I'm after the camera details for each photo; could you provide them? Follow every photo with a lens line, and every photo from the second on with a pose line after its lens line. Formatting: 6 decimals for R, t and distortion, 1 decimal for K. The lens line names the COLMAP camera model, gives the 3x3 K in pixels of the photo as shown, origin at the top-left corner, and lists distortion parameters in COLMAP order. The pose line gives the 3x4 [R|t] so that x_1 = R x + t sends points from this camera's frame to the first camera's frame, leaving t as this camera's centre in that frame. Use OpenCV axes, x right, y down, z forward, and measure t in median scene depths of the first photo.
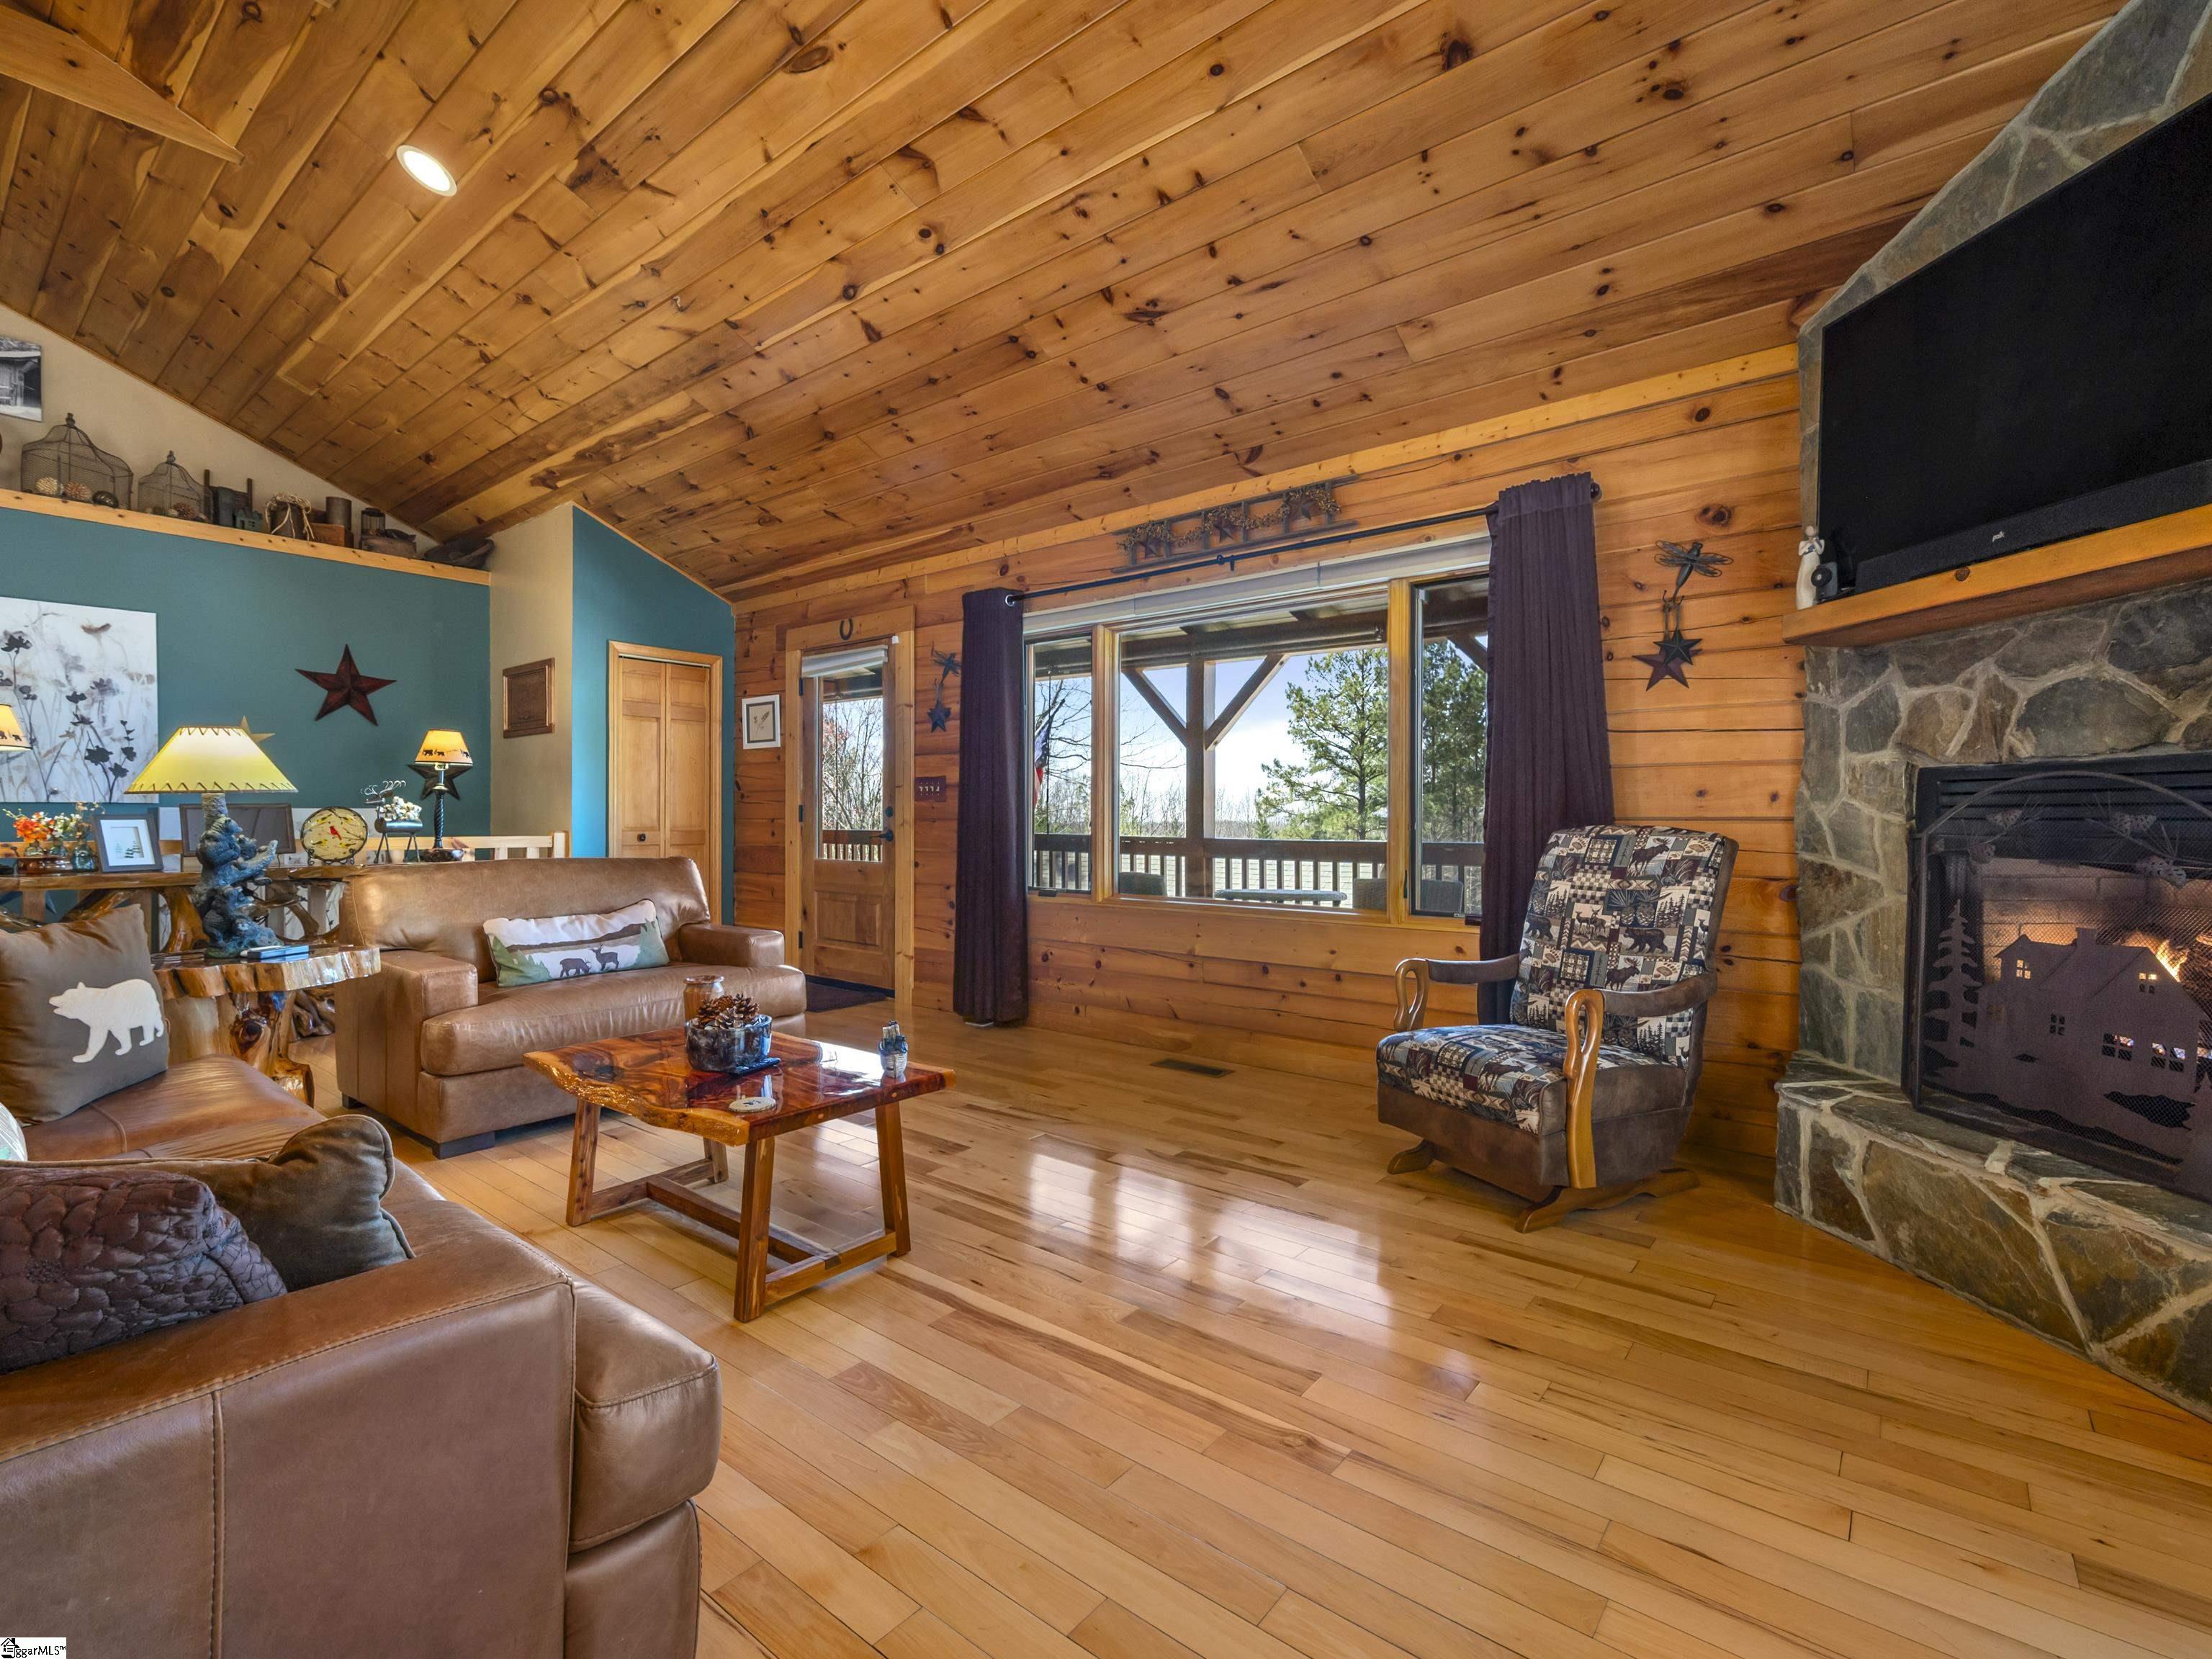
lens RADIAL K [[1010.9, 0, 1120.4], [0, 1010.9, 819.1], [0, 0, 1]] dist [-0.002785, -0.000126]
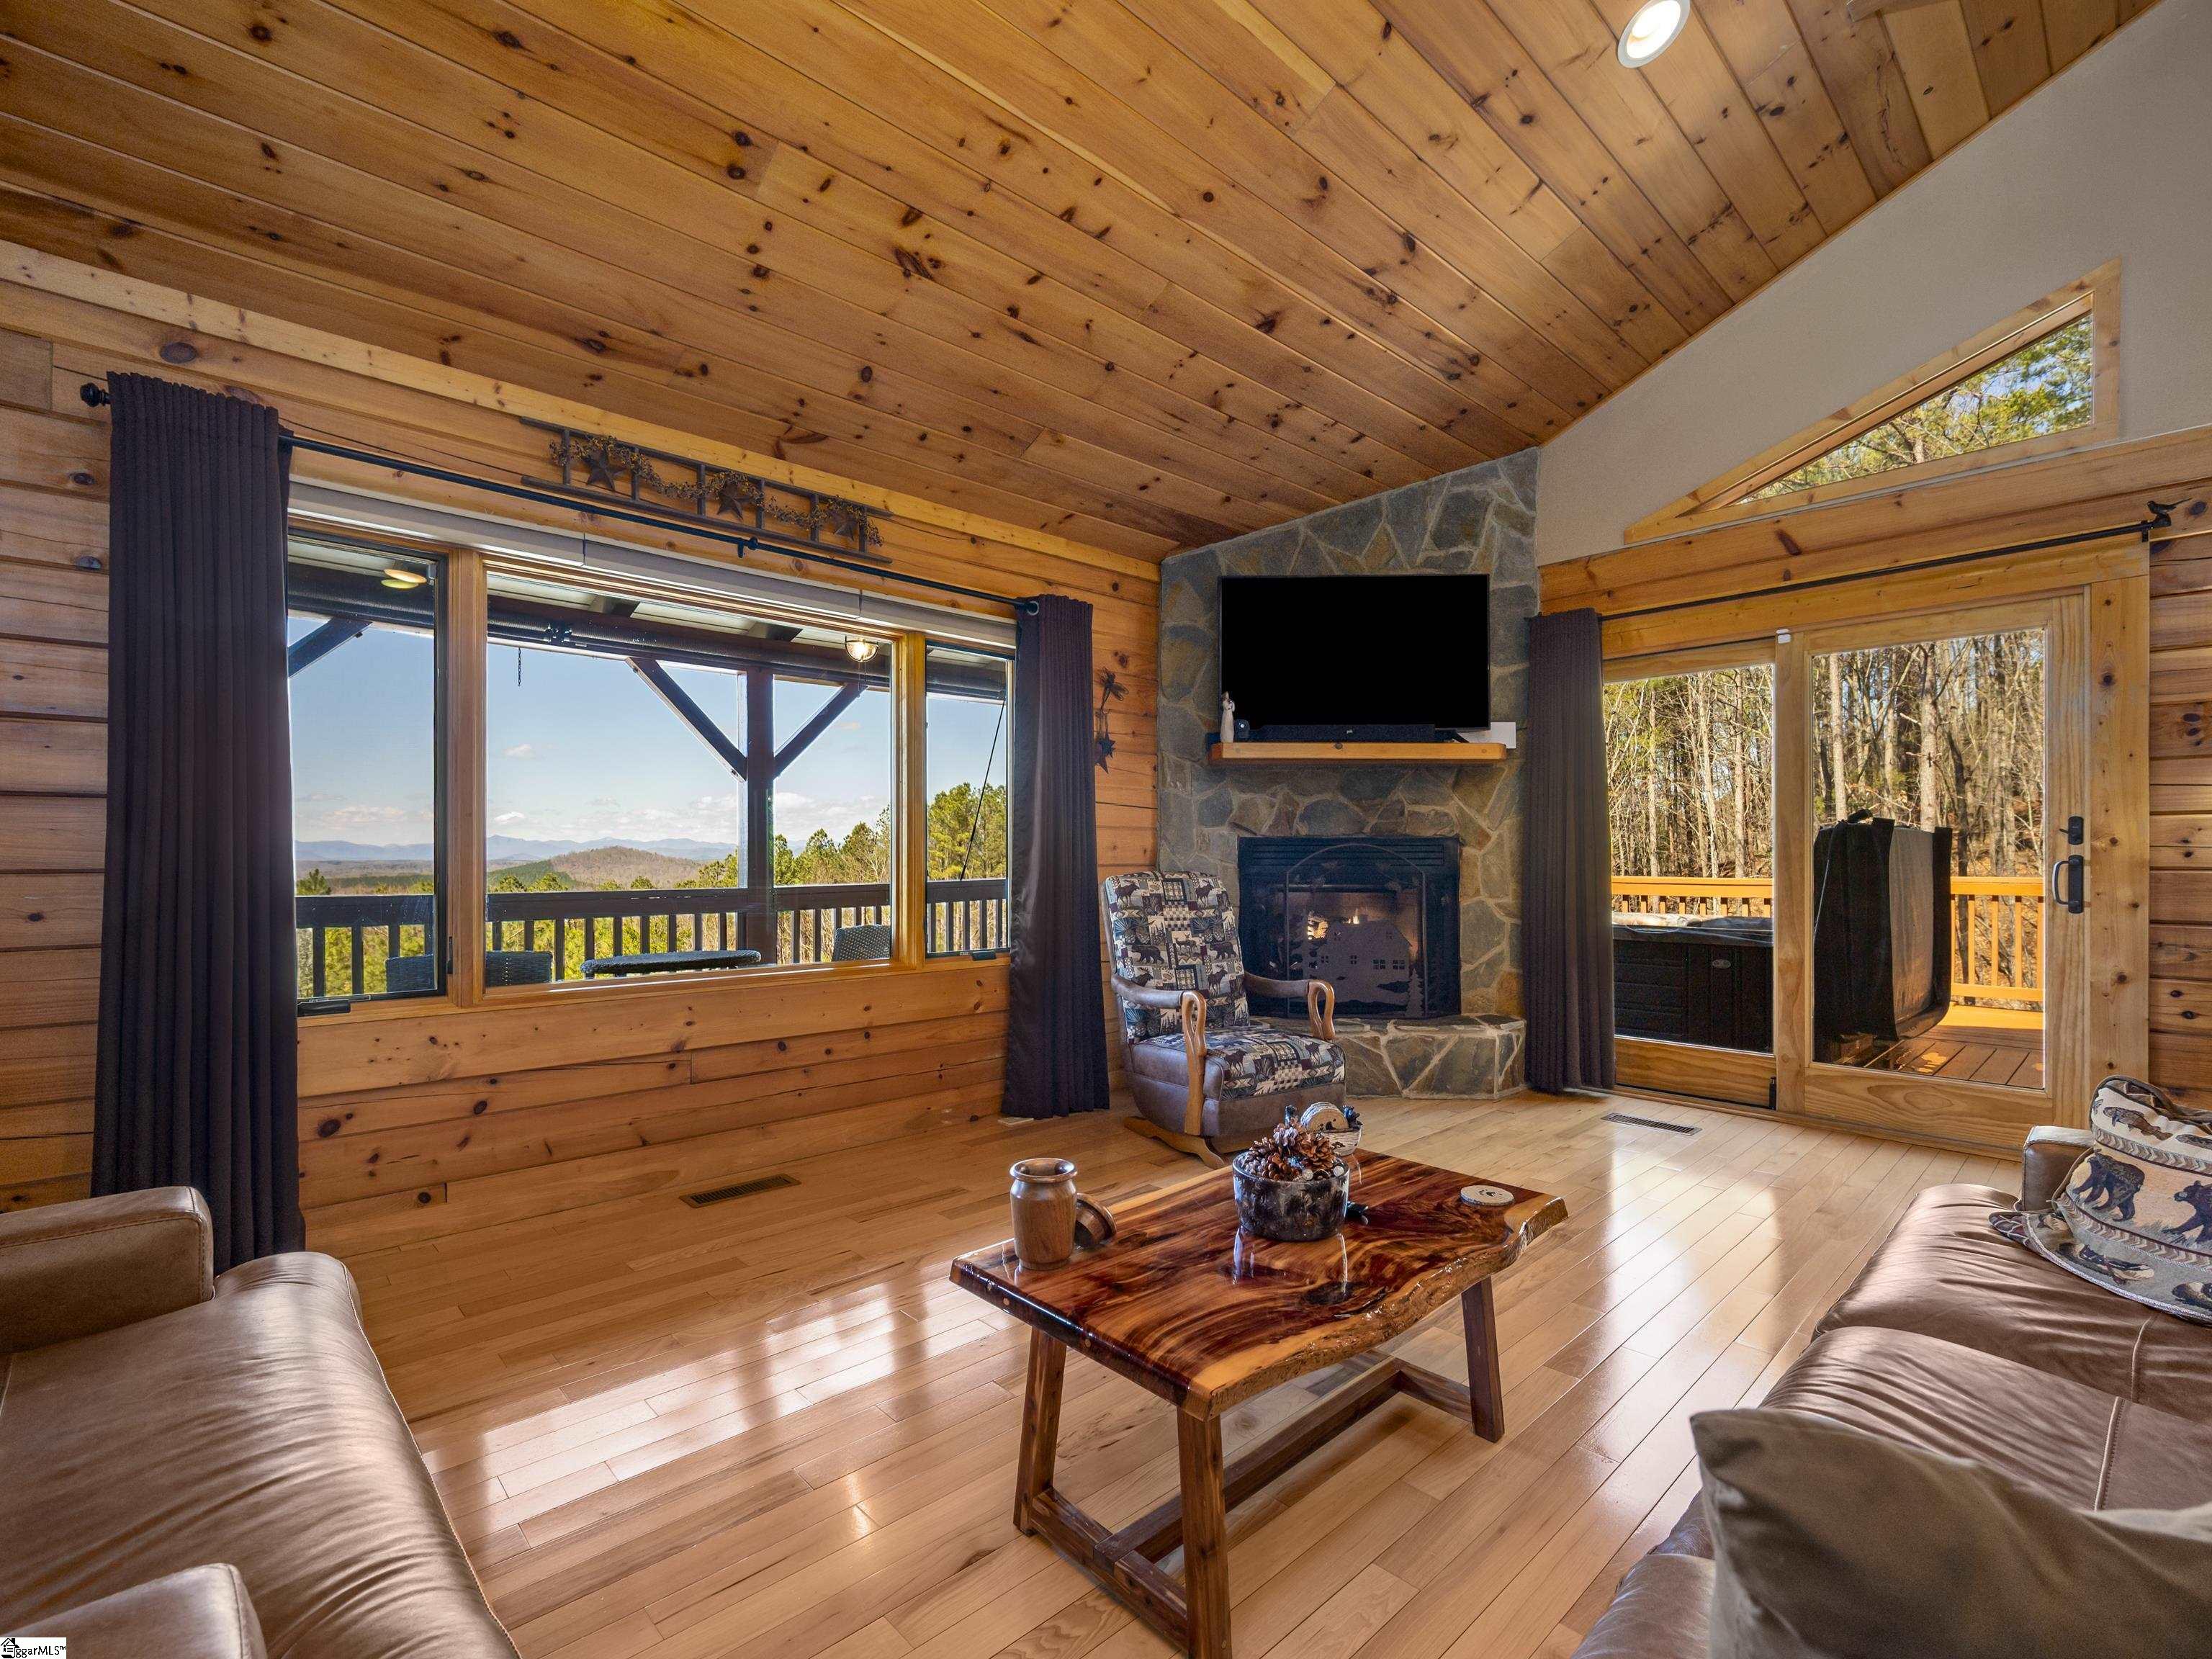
lens RADIAL K [[985.1, 0, 1151.0], [0, 985.1, 858.7], [0, 0, 1]] dist [-0.002748, -0.000426]
pose [[0.132314, 0.000876, 0.991207, -0.640405], [-0.000392, 1.000000, -0.000832, -0.006692], [-0.991208, -0.000278, 0.132314, 0.594885]]
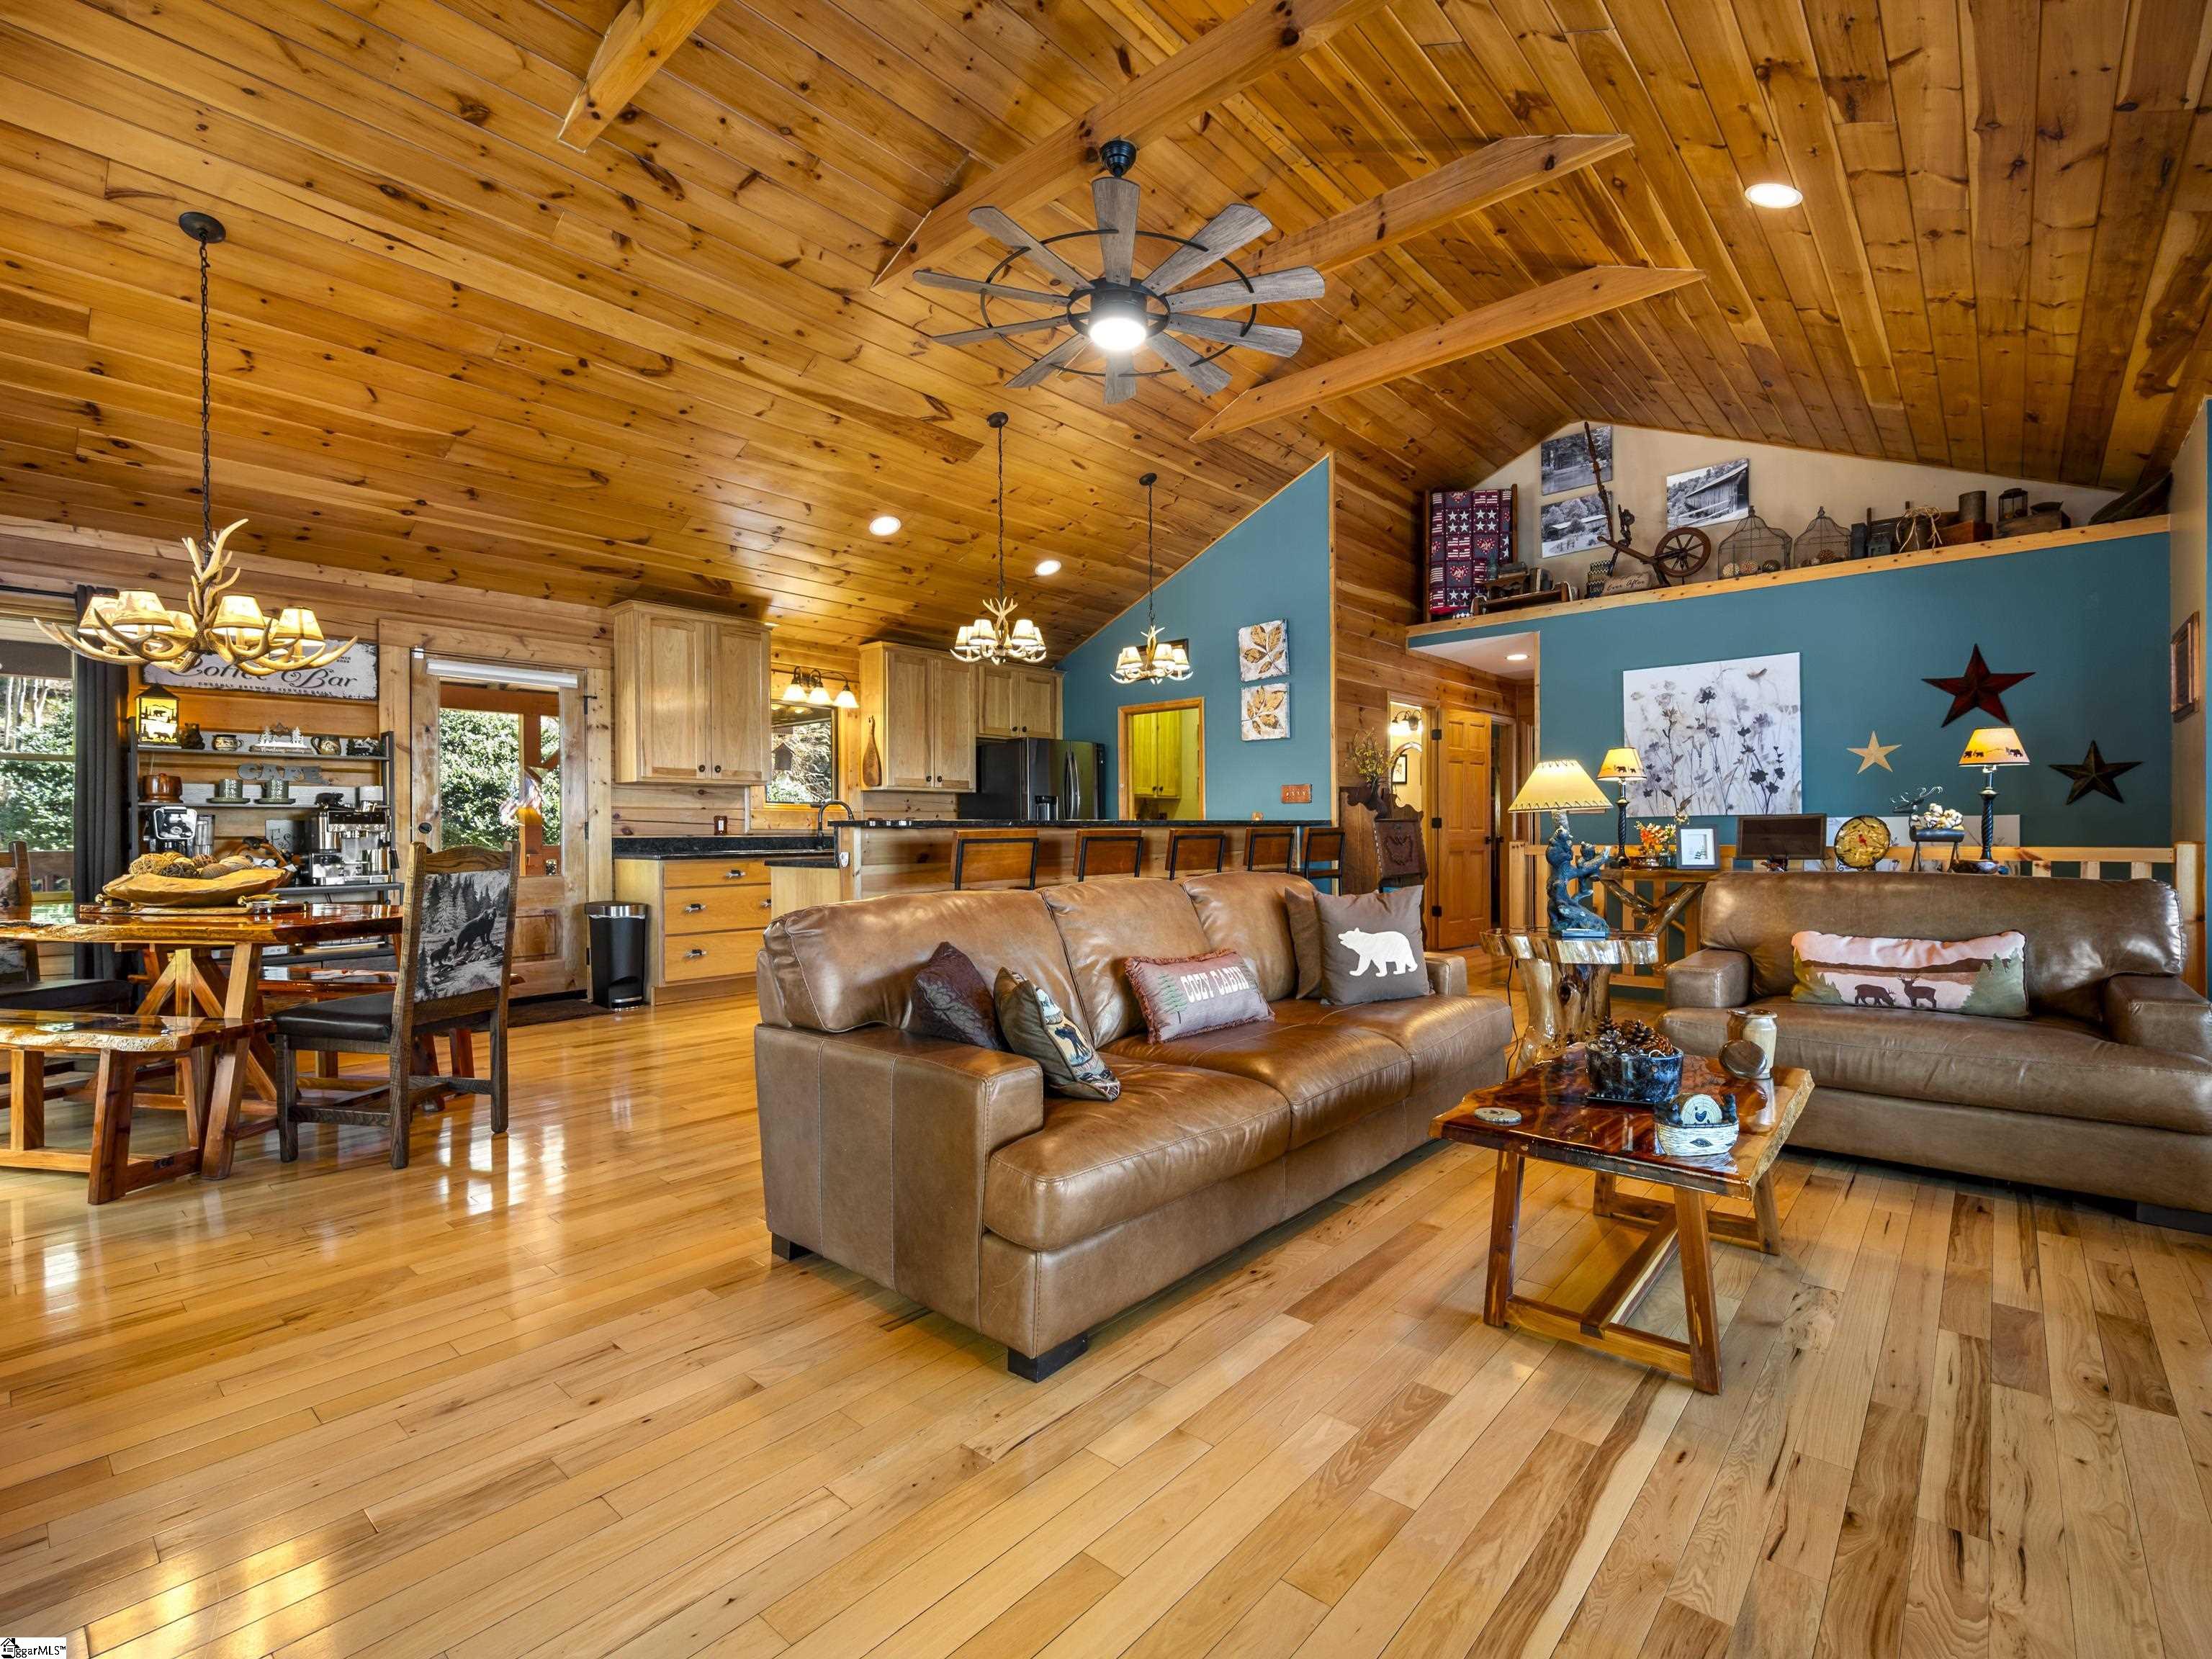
lens RADIAL K [[1017.5, 0, 1124.7], [0, 1017.5, 832.8], [0, 0, 1]] dist [0.002357, -0.000140]
pose [[-0.041412, 0.002909, -0.999138, 0.331528], [0.004869, 0.999984, 0.002710, -0.001386], [0.999130, -0.004753, -0.041425, 0.336267]]
